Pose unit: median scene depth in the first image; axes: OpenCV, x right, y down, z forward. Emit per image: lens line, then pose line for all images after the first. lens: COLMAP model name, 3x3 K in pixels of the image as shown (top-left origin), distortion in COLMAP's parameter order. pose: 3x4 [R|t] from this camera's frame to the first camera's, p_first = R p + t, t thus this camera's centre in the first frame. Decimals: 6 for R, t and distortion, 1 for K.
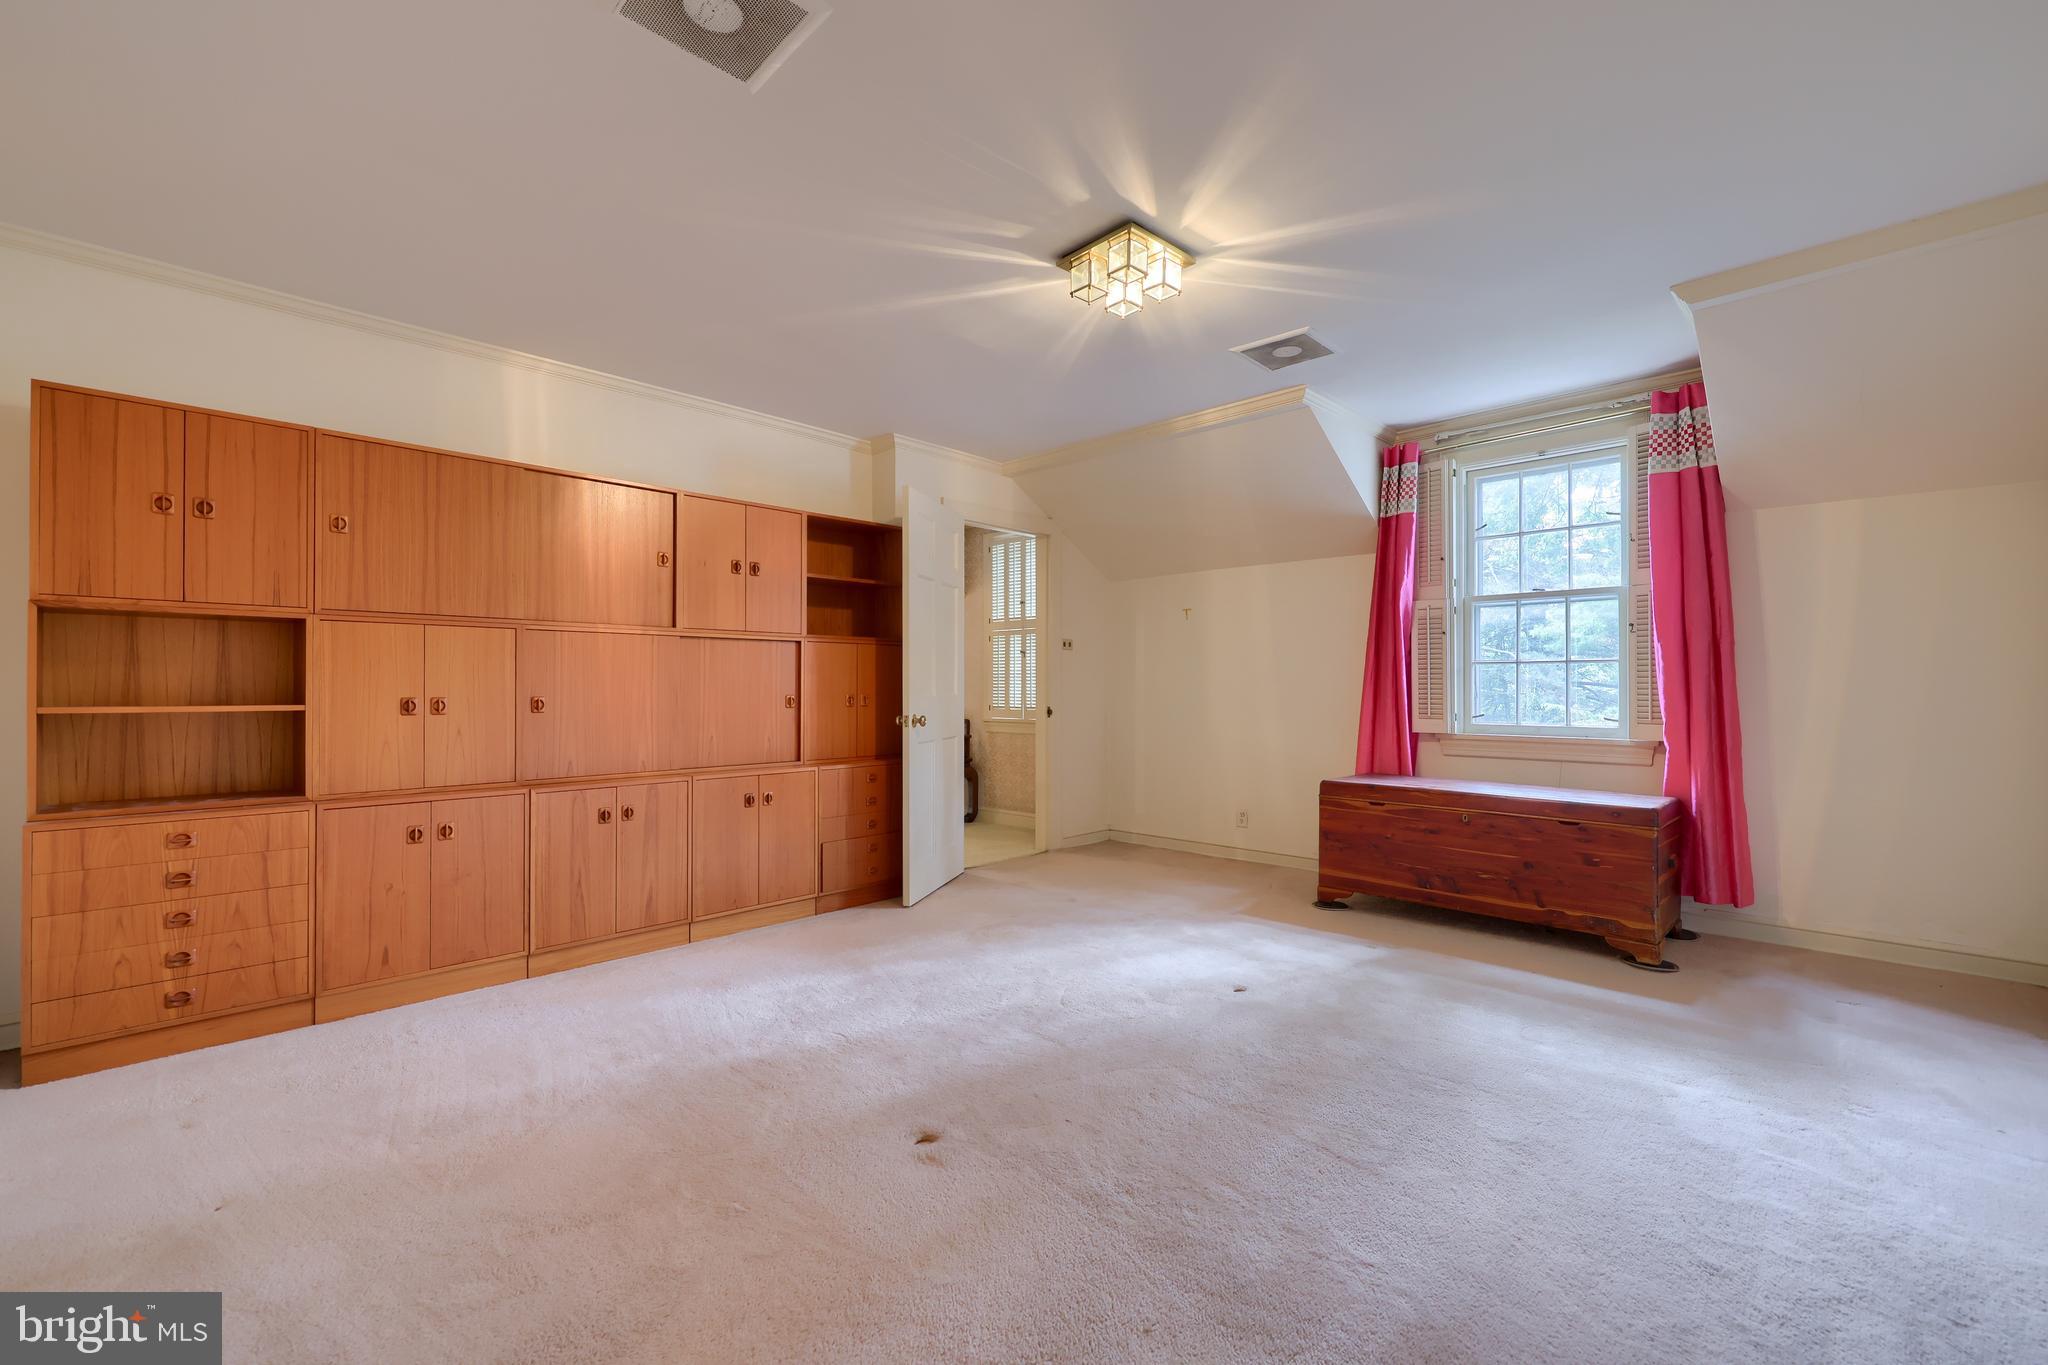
lens RADIAL K [[835.2, 0, 1012.9], [0, 835.2, 683.6], [0, 0, 1]] dist [-0.003176, -0.000552]
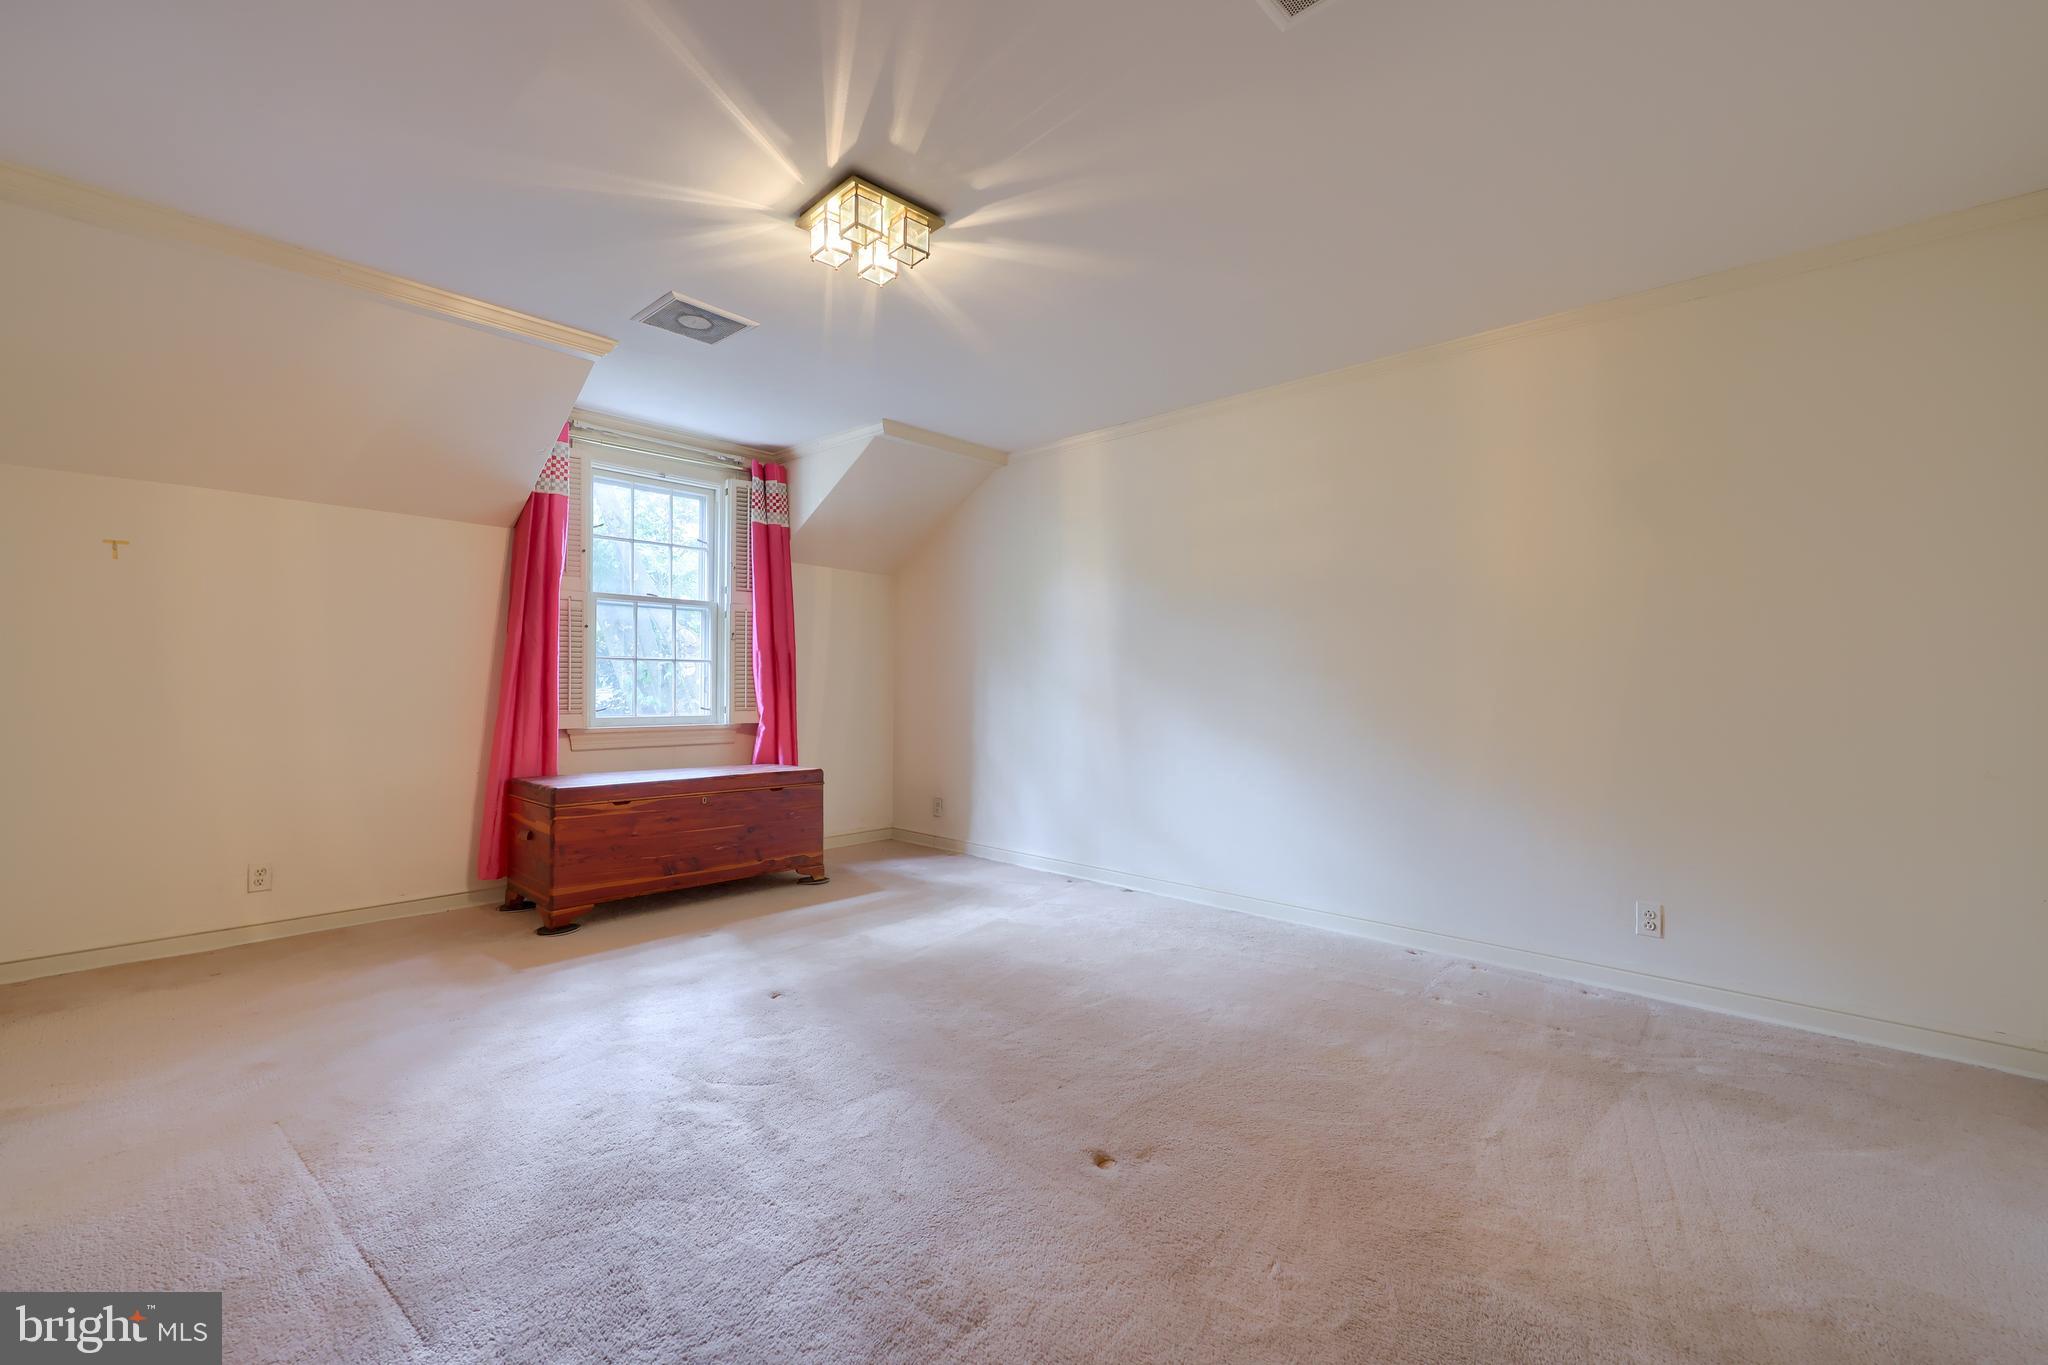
lens RADIAL K [[835.2, 0, 1012.9], [0, 835.2, 681.5], [0, 0, 1]] dist [-0.003176, -0.000552]
pose [[-0.011618, 0.006326, 0.999912, -0.556136], [-0.009840, 0.999931, -0.006441, 0.006685], [-0.999884, -0.009914, -0.011555, 0.594587]]
